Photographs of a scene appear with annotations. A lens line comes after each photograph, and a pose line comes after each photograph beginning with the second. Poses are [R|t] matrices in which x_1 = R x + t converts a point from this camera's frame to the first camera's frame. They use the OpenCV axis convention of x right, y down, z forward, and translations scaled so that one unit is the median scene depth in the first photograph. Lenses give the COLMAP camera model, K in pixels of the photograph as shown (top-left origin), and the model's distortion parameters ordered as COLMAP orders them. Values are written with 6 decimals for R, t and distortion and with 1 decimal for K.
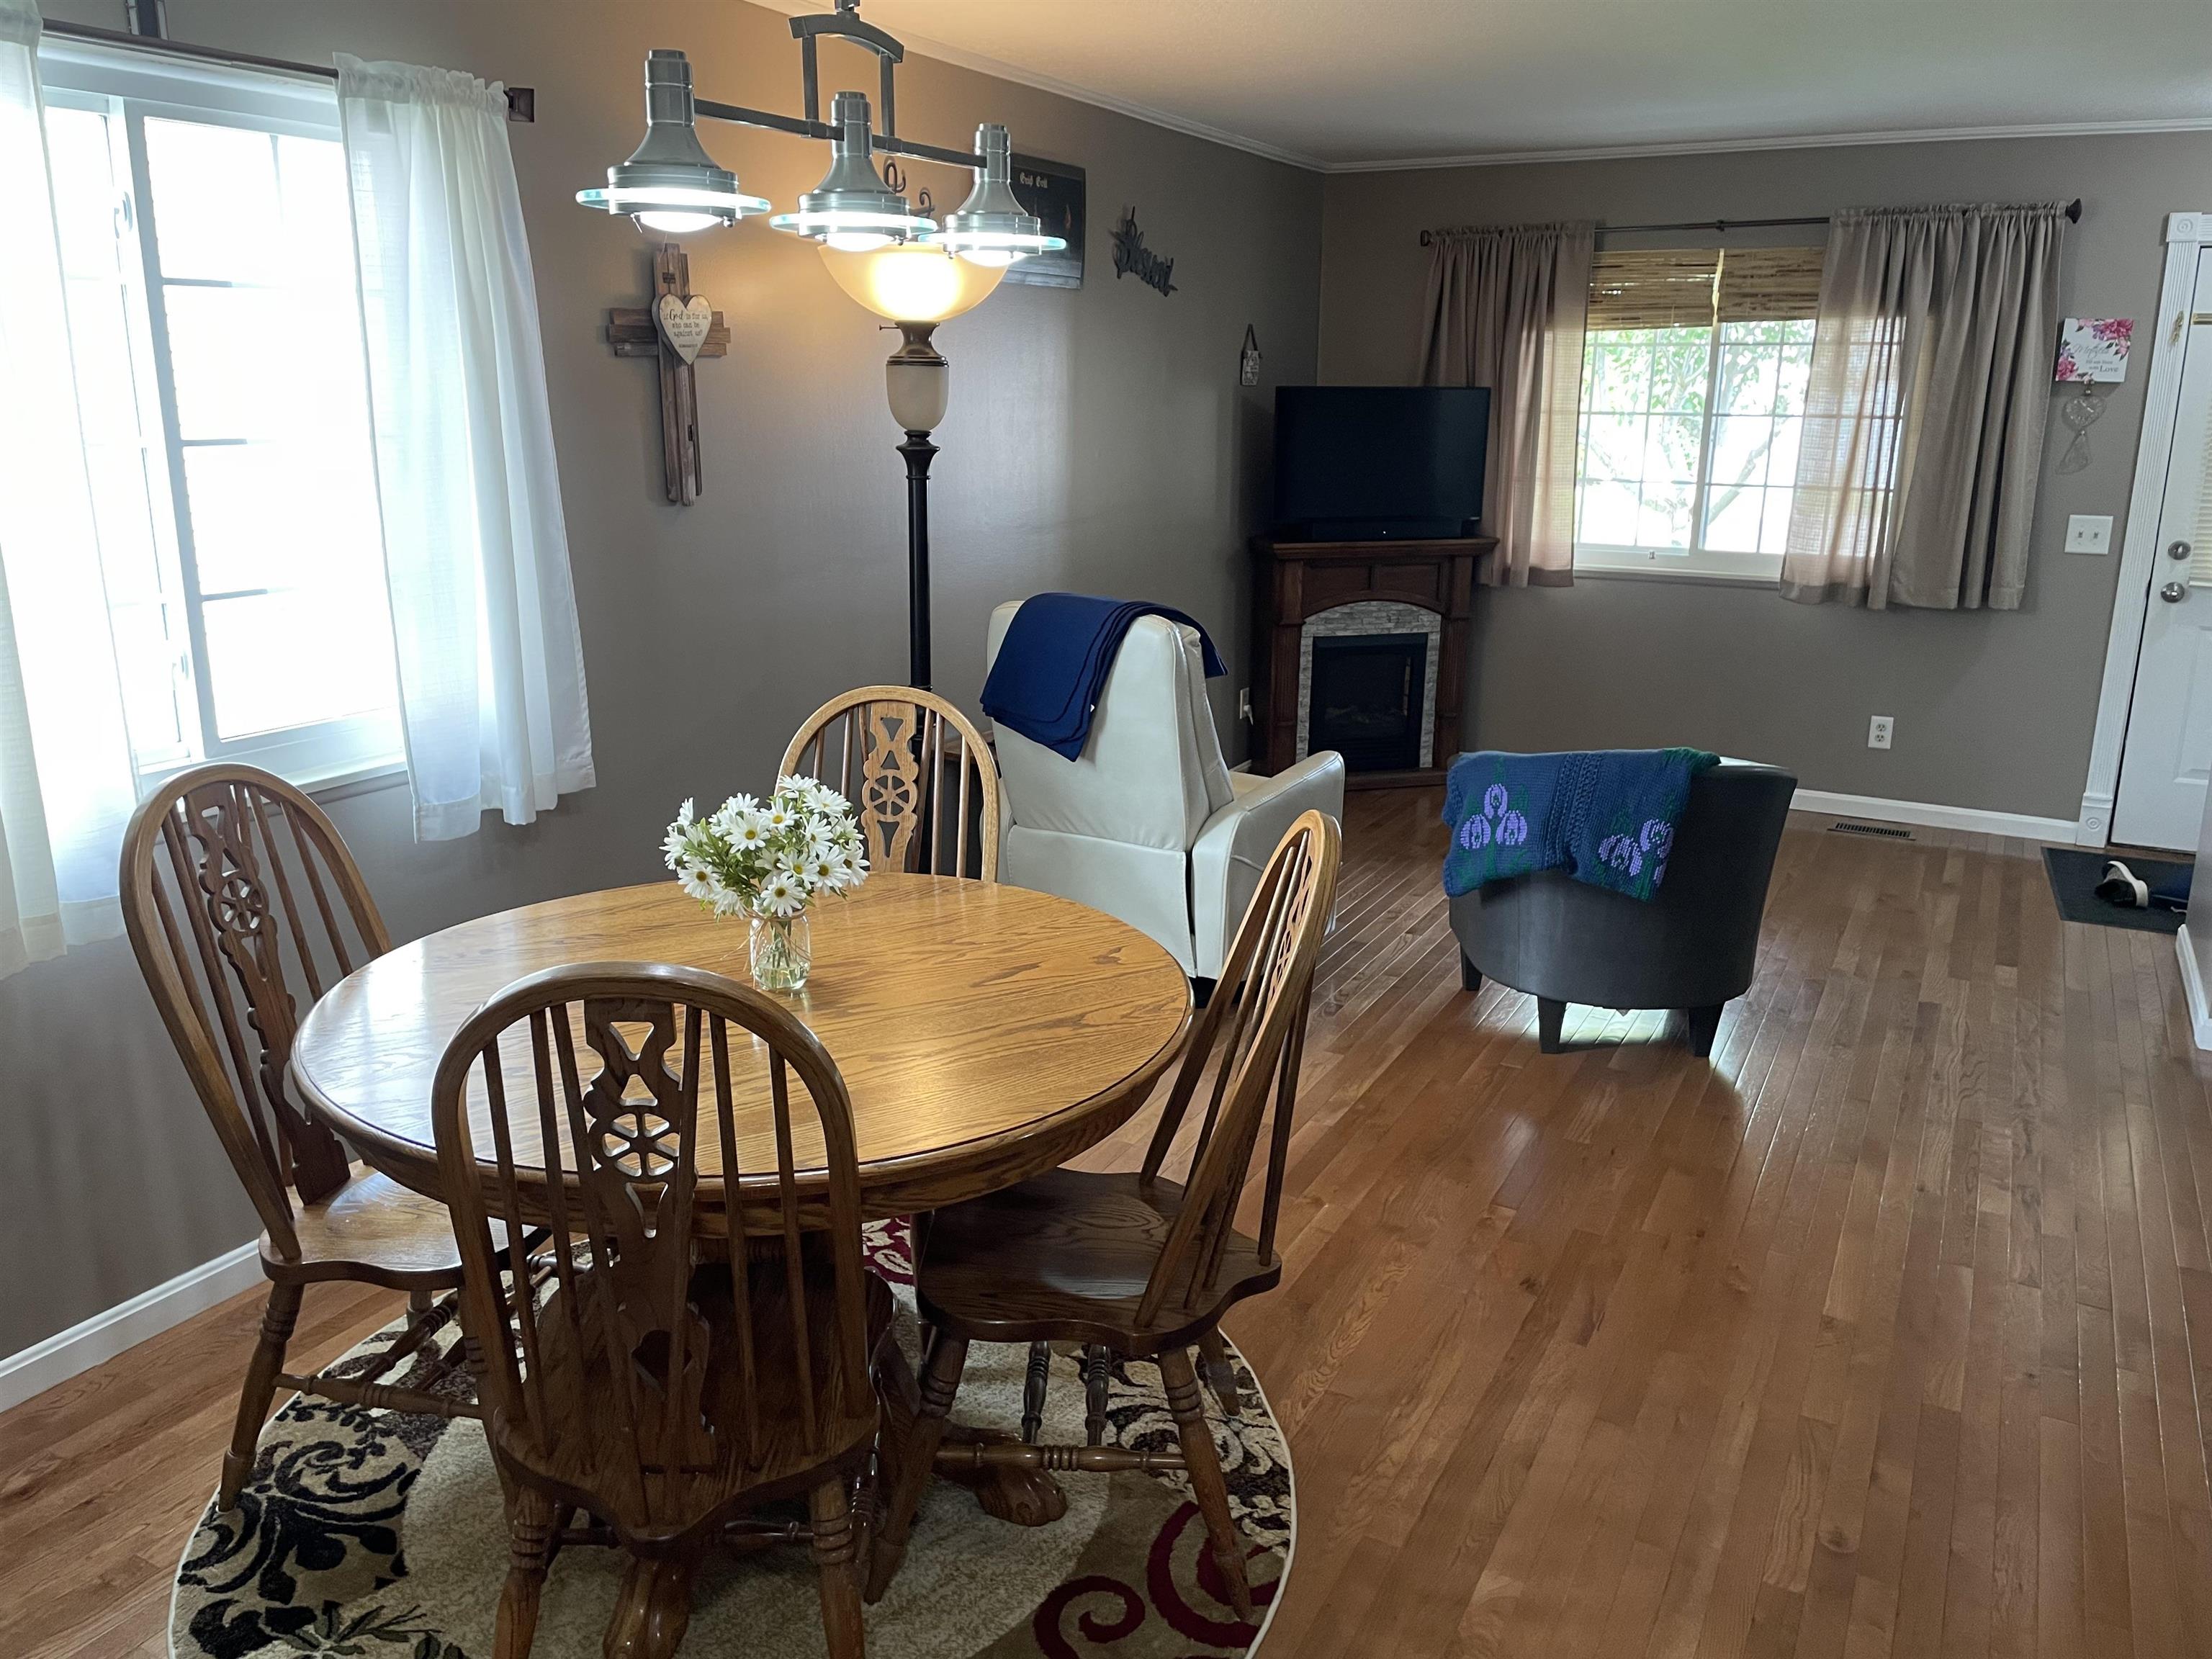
lens RADIAL K [[1670.9, 0, 1102.0], [0, 1670.9, 826.0], [0, 0, 1]] dist [0.062725, -0.043047]
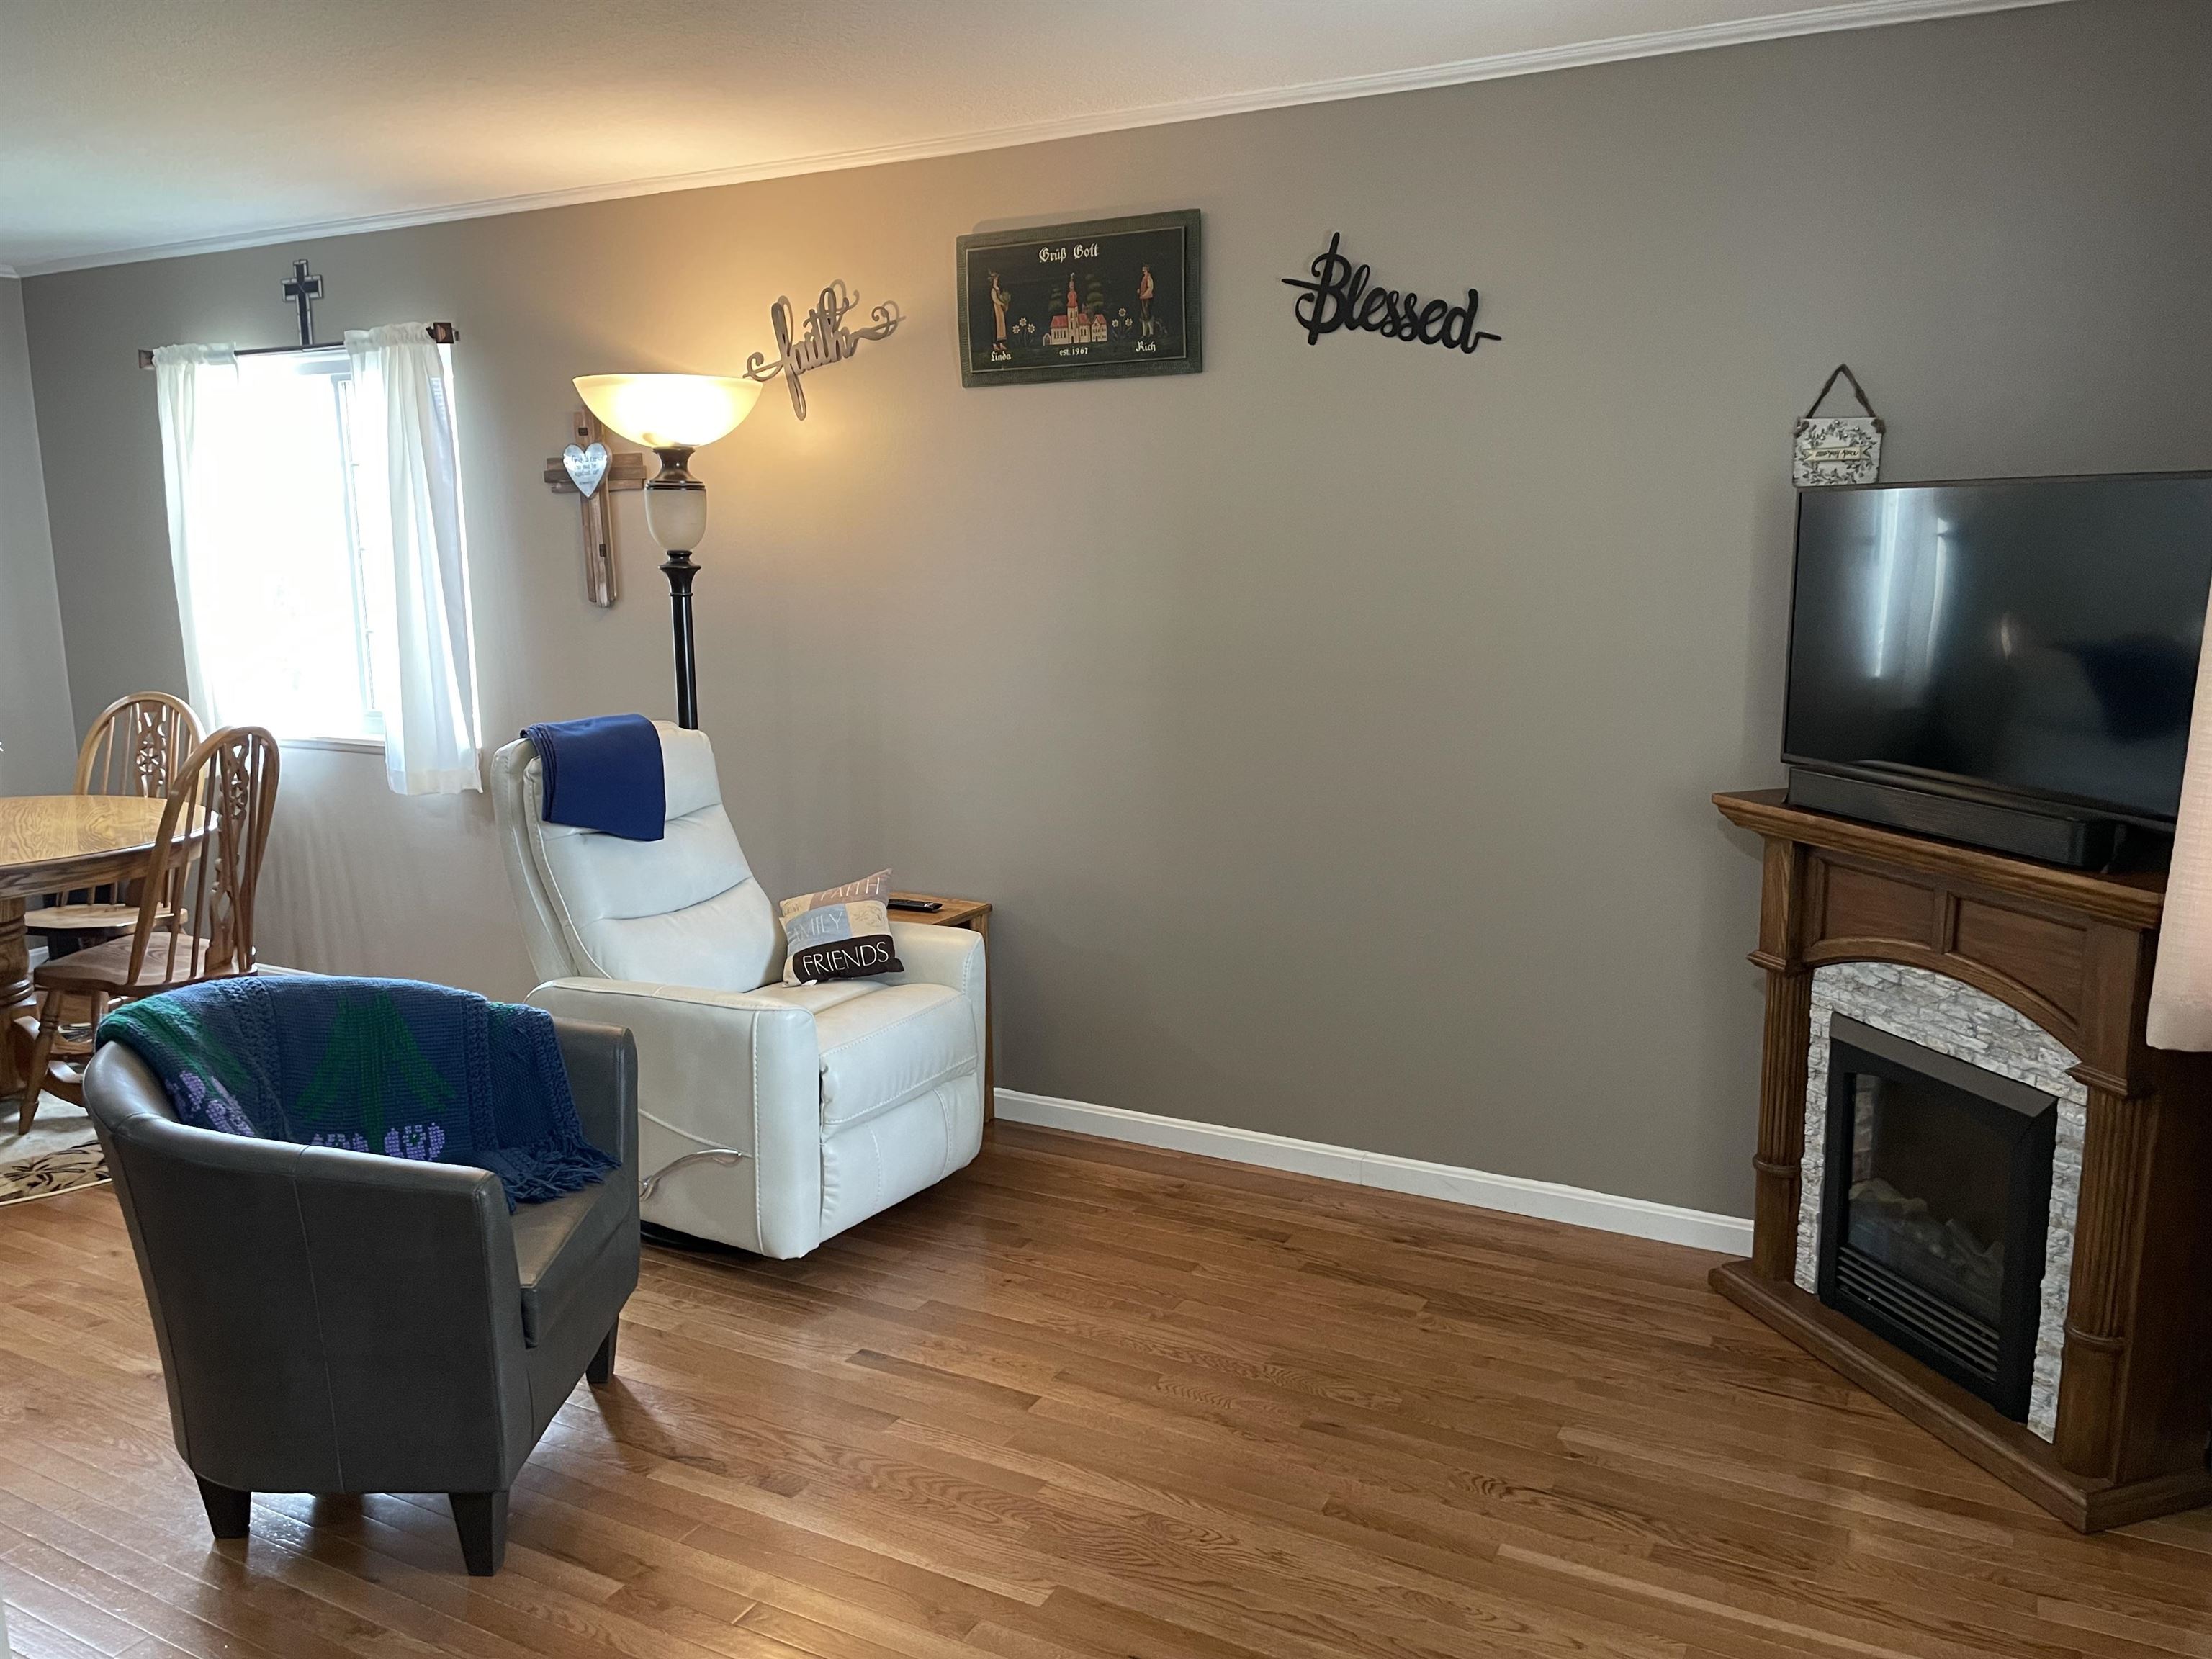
lens RADIAL K [[1670.9, 0, 1101.7], [0, 1670.9, 826.1], [0, 0, 1]] dist [0.062725, -0.043047]
pose [[-0.001158, 0.168277, -0.985739, 0.946302], [-0.245704, 0.955474, 0.163399, -0.307013], [0.969344, 0.242390, 0.040240, 1.252329]]
